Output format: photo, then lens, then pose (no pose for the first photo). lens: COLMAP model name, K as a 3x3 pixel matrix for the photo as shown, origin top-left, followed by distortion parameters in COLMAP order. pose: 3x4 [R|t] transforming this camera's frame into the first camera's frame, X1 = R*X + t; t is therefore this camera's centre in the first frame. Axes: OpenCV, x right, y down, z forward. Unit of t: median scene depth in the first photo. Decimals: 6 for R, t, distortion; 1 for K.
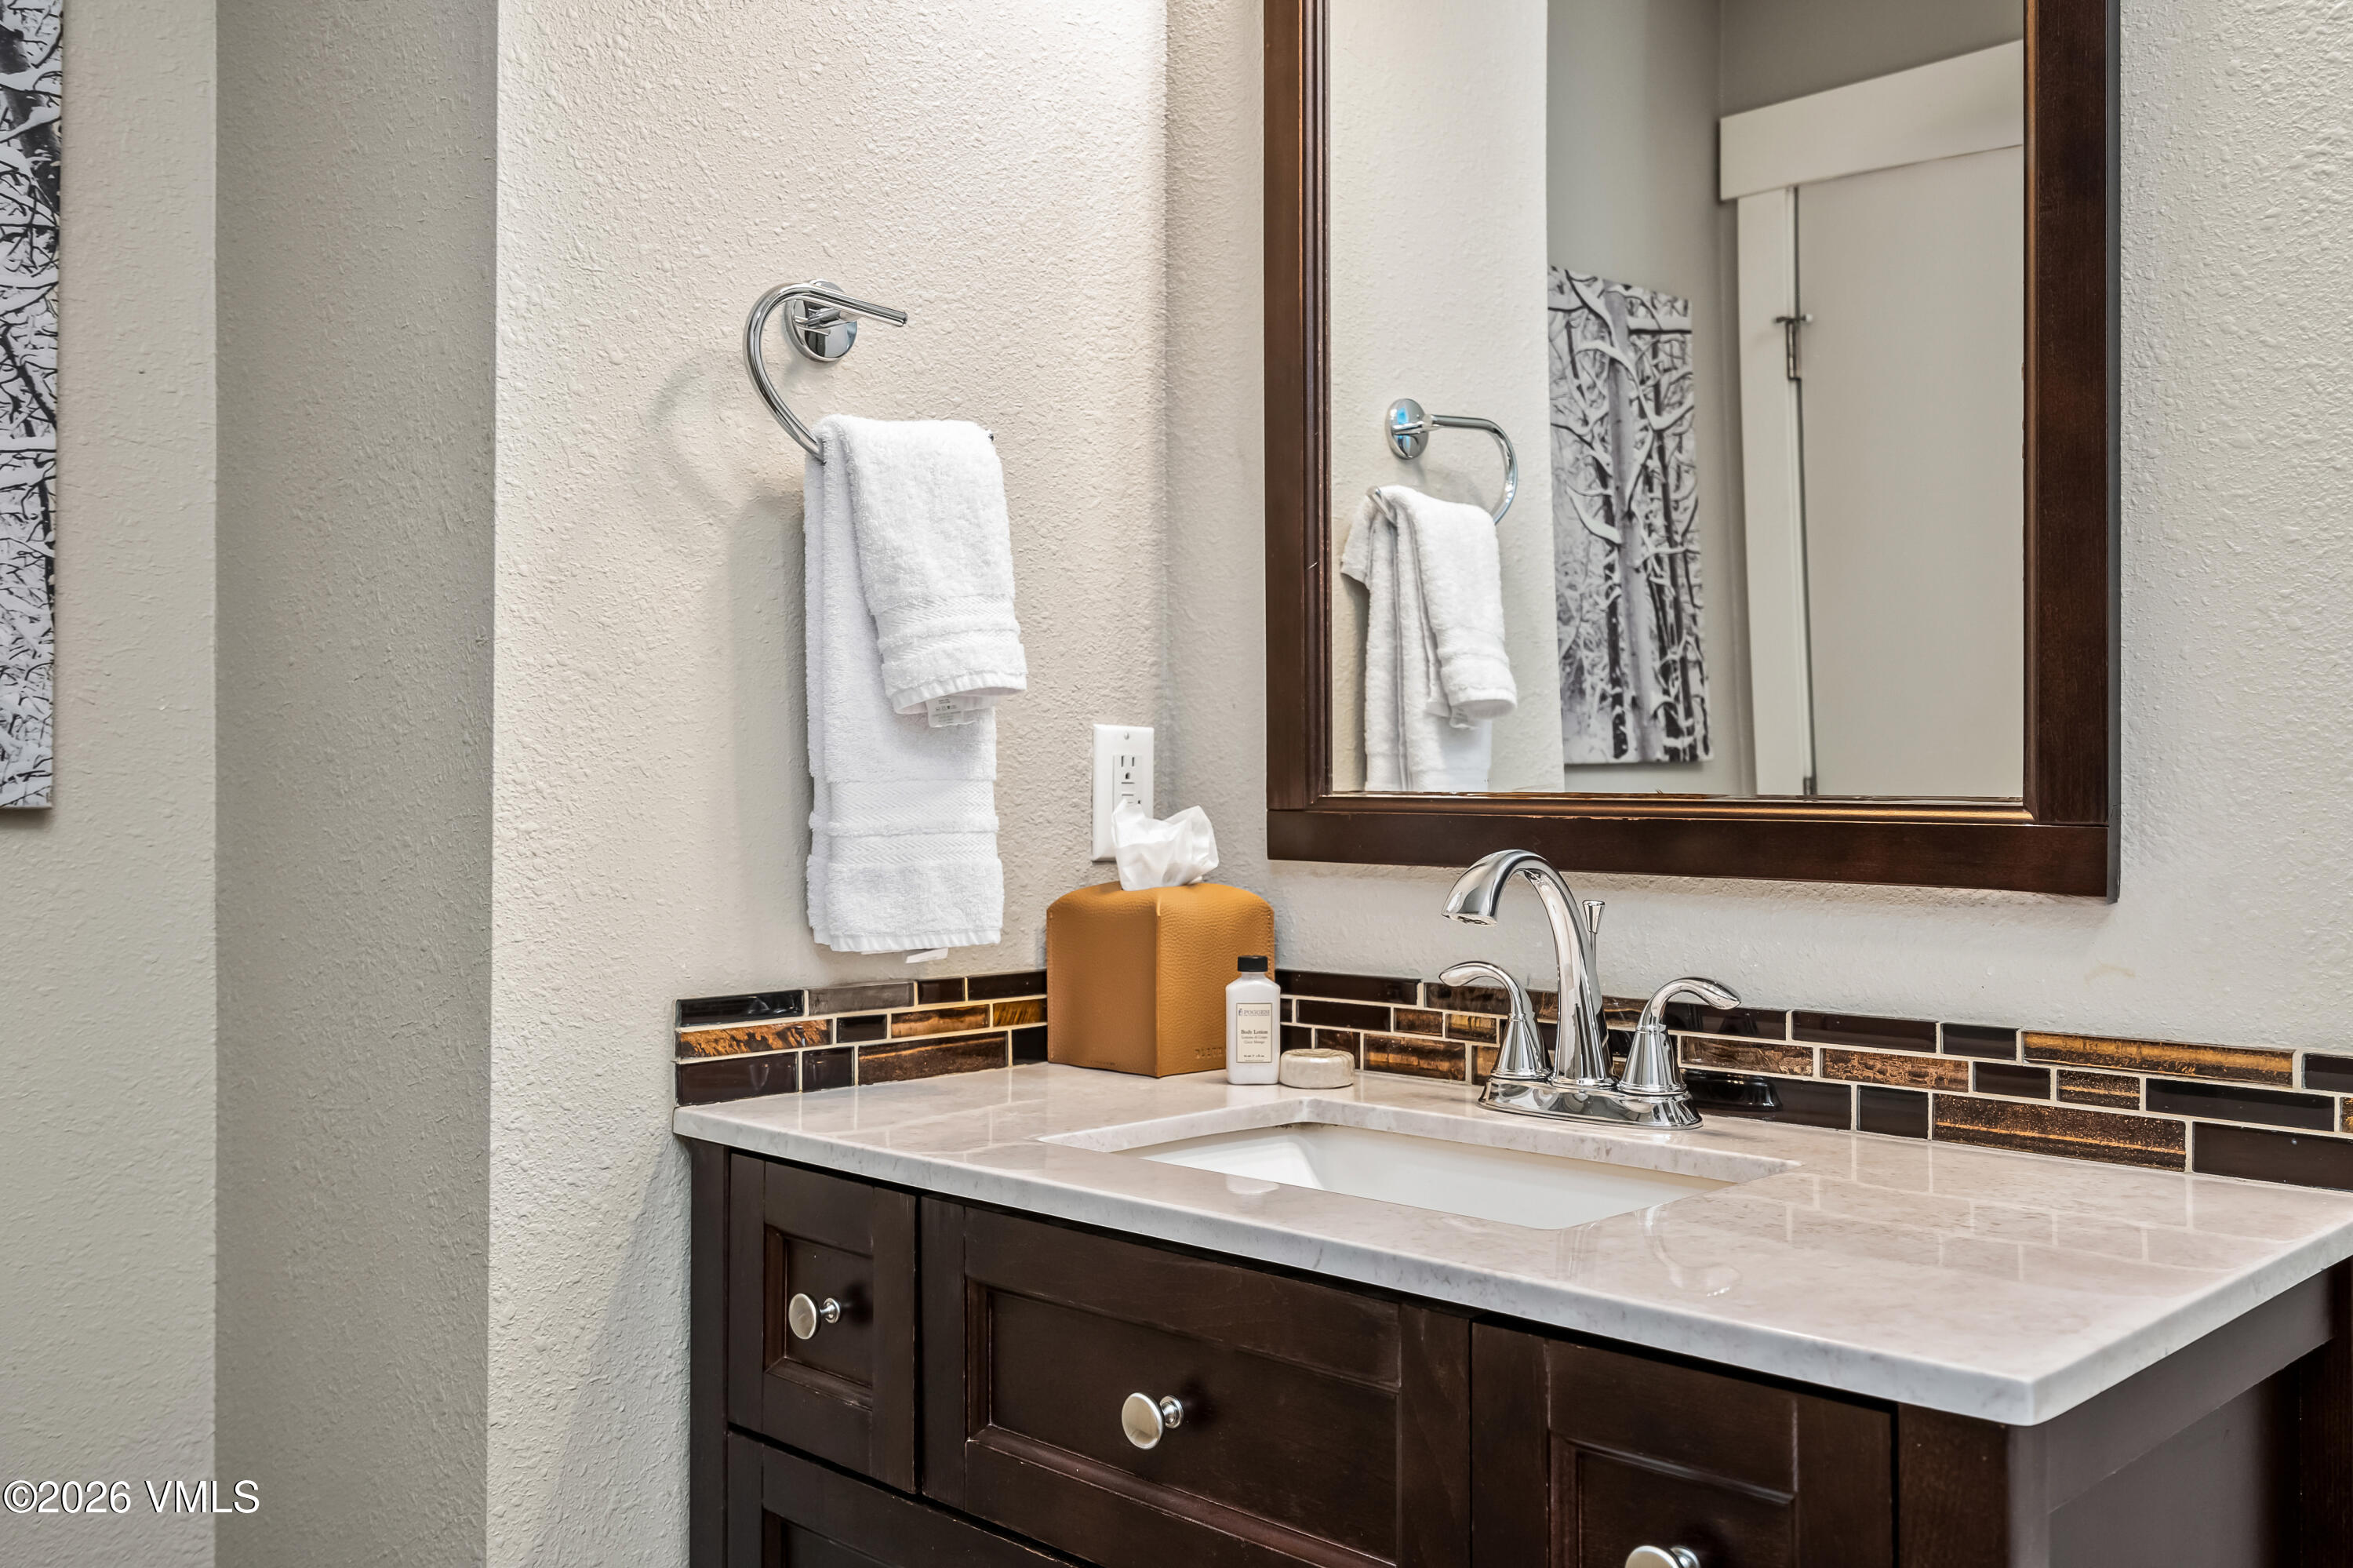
lens RADIAL K [[2032.1, 0, 1177.8], [0, 2032.1, 785.2], [0, 0, 1]] dist [0.015486, 0.001972]
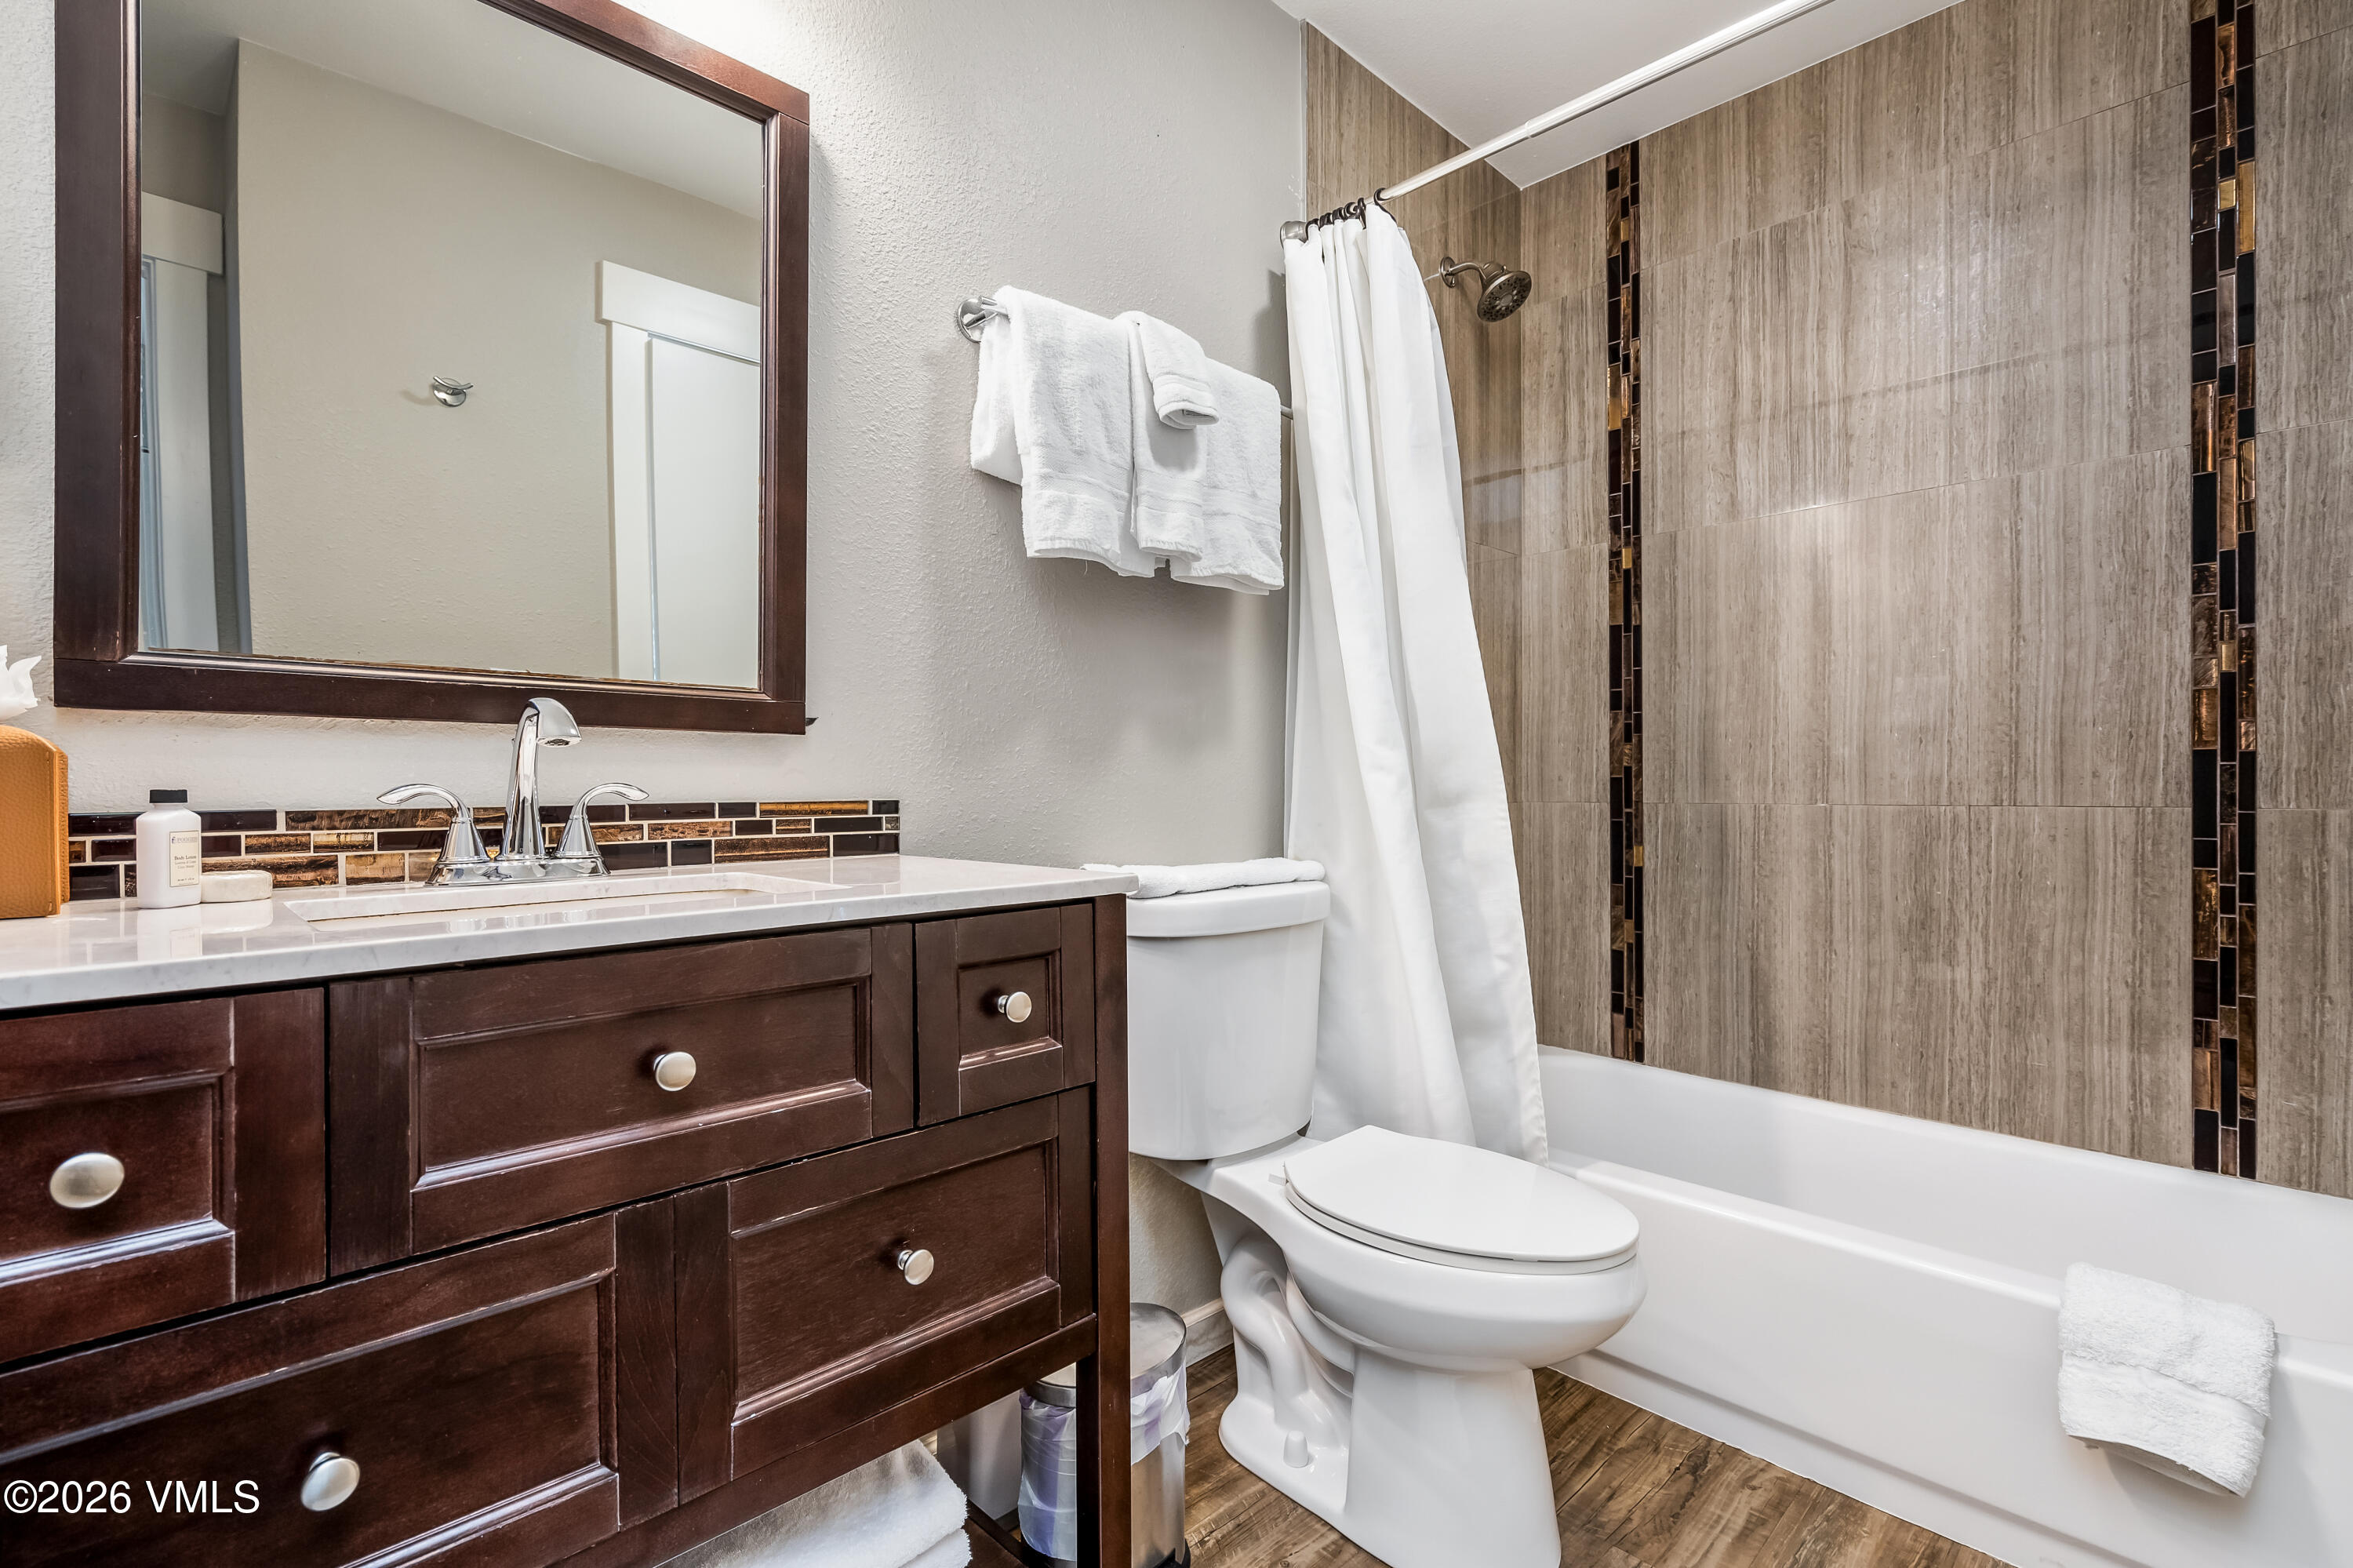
lens RADIAL K [[1073.1, 0, 1190.2], [0, 1073.1, 782.0], [0, 0, 1]] dist [-0.002585, -0.000031]
pose [[0.007880, -0.003374, 0.999963, -0.625417], [-0.002523, 0.999991, 0.003394, 0.089804], [-0.999966, -0.002549, 0.007871, 0.528488]]
